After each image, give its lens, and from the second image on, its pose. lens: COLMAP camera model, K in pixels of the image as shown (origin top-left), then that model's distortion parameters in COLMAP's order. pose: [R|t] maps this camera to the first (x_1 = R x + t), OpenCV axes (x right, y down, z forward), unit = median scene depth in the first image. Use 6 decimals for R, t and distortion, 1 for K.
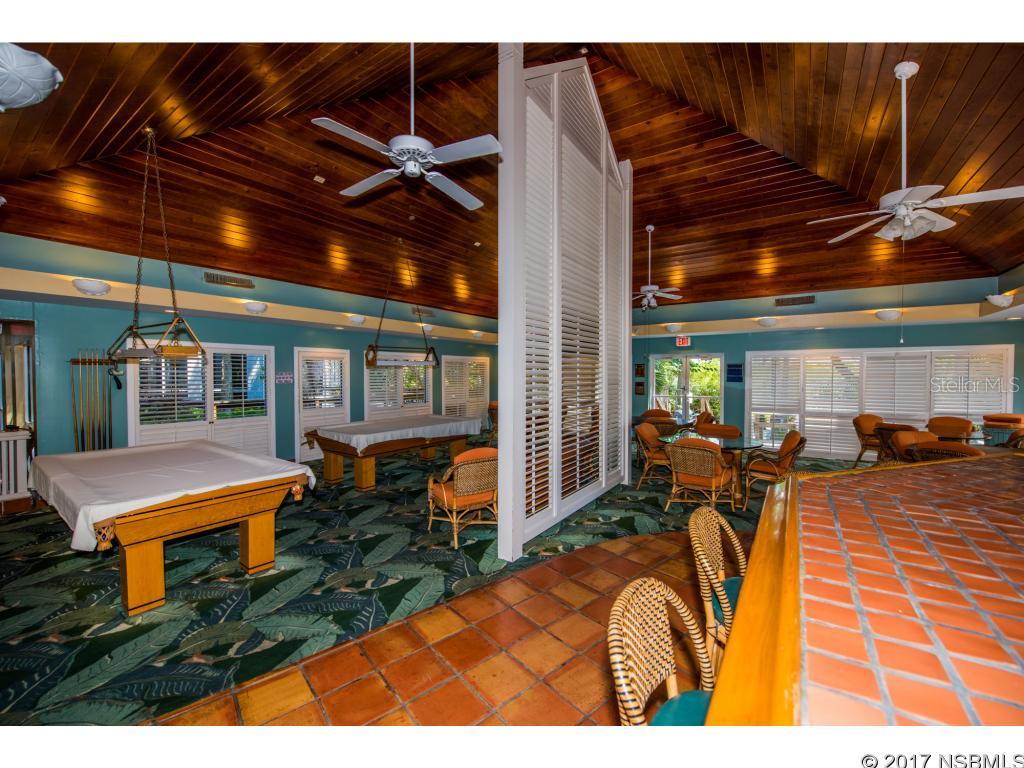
lens RADIAL K [[419.5, 0, 515.4], [0, 419.5, 382.0], [0, 0, 1]] dist [-0.002122, -0.000351]
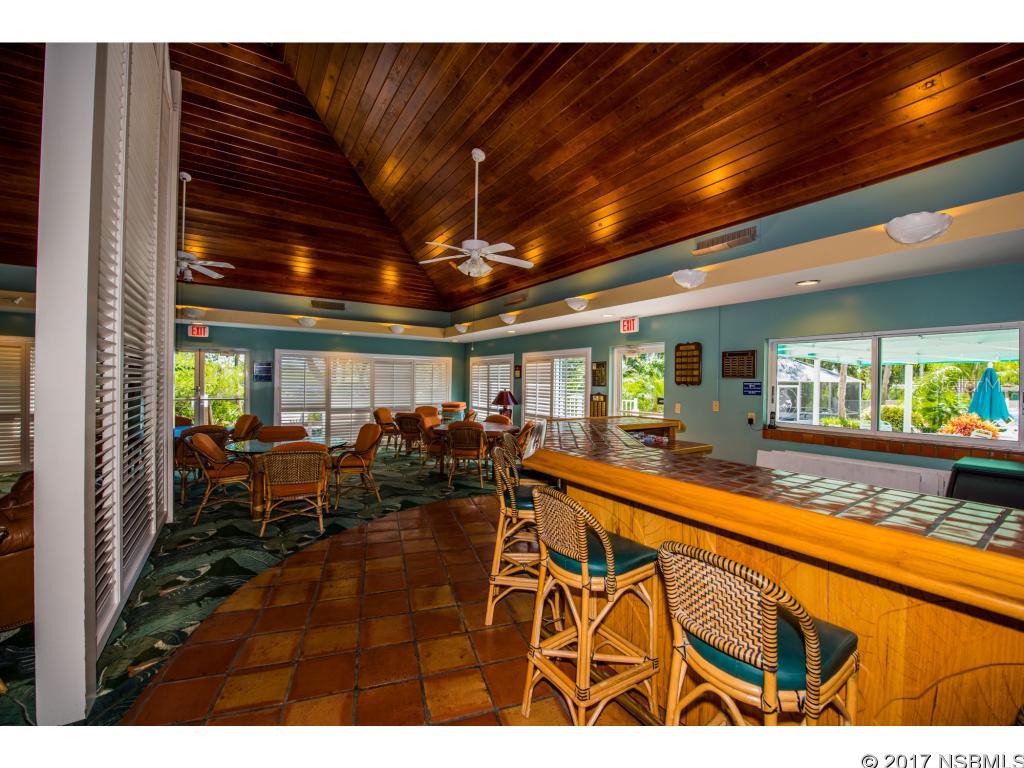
lens RADIAL K [[419.5, 0, 515.4], [0, 419.5, 382.0], [0, 0, 1]] dist [-0.002122, -0.000351]
pose [[0.386652, 0.004062, 0.922217, -0.202139], [0.002487, 0.999982, -0.005448, 0.013644], [-0.922223, 0.004400, 0.386635, 0.226106]]
